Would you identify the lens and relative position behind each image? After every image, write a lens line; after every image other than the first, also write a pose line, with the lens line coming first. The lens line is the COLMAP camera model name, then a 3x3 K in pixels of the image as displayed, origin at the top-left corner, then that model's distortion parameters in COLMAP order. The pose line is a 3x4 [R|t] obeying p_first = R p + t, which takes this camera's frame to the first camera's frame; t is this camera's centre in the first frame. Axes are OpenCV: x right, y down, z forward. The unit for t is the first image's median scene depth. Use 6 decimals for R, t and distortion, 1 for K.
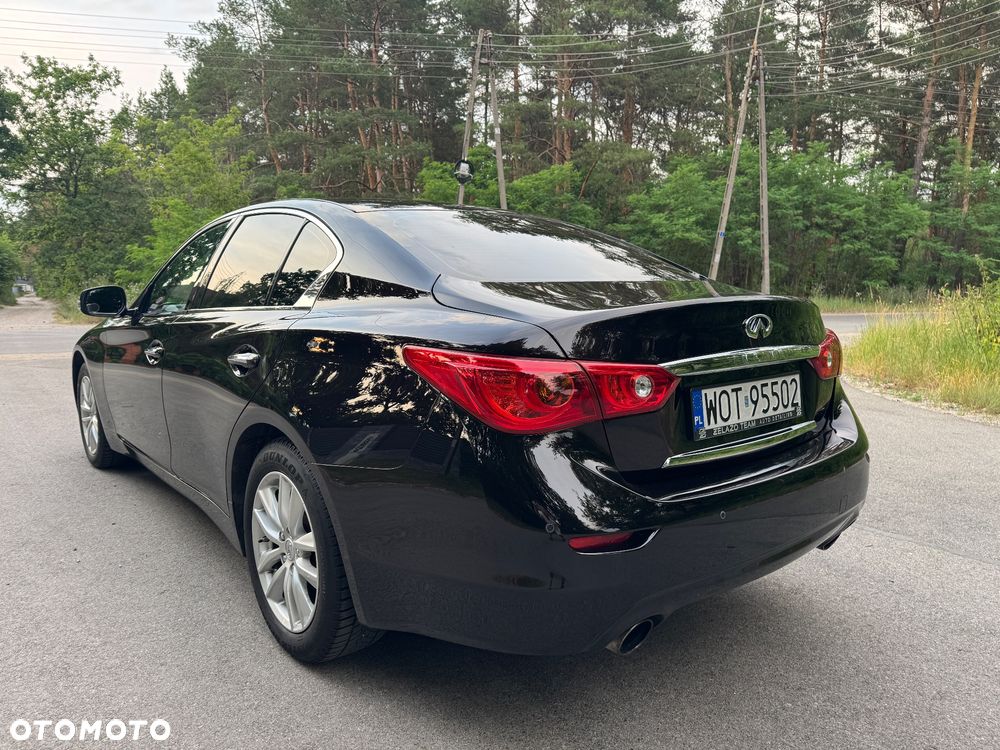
lens RADIAL K [[703.7, 0, 500.0], [0, 703.7, 375.0], [0, 0, 1]] dist [0.042826, -0.051112]
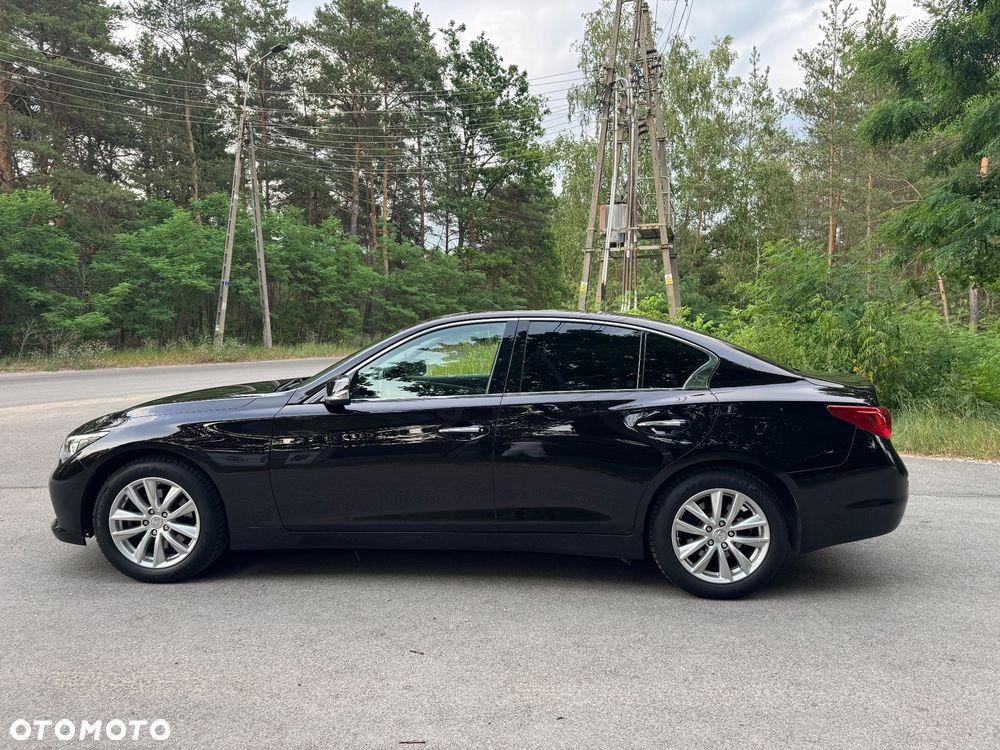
lens RADIAL K [[693.2, 0, 500.0], [0, 693.2, 375.0], [0, 0, 1]] dist [0.097136, -0.133902]
pose [[0.682727, -0.042726, 0.729424, -0.157223], [0.082994, 0.996363, -0.019319, -0.011941], [-0.725945, 0.073727, 0.683789, 0.018897]]
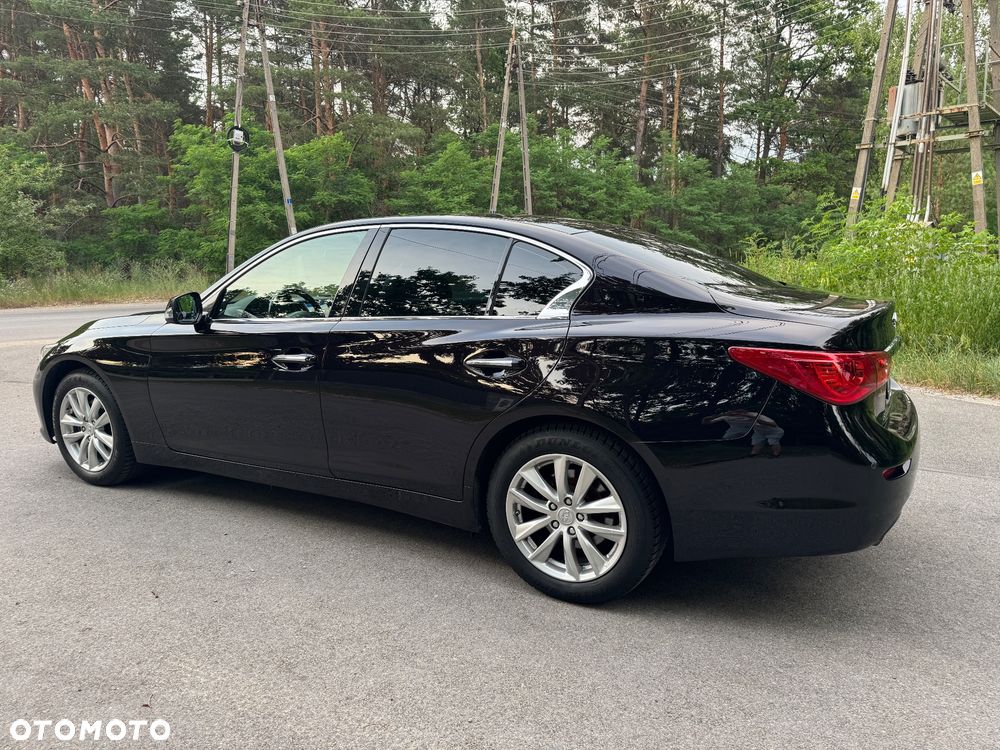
lens RADIAL K [[693.2, 0, 500.0], [0, 693.2, 375.0], [0, 0, 1]] dist [0.097136, -0.133902]
pose [[0.932229, -0.068765, 0.355275, -0.069567], [0.053441, 0.997175, 0.052779, -0.005595], [-0.357901, -0.030216, 0.933271, -0.005940]]
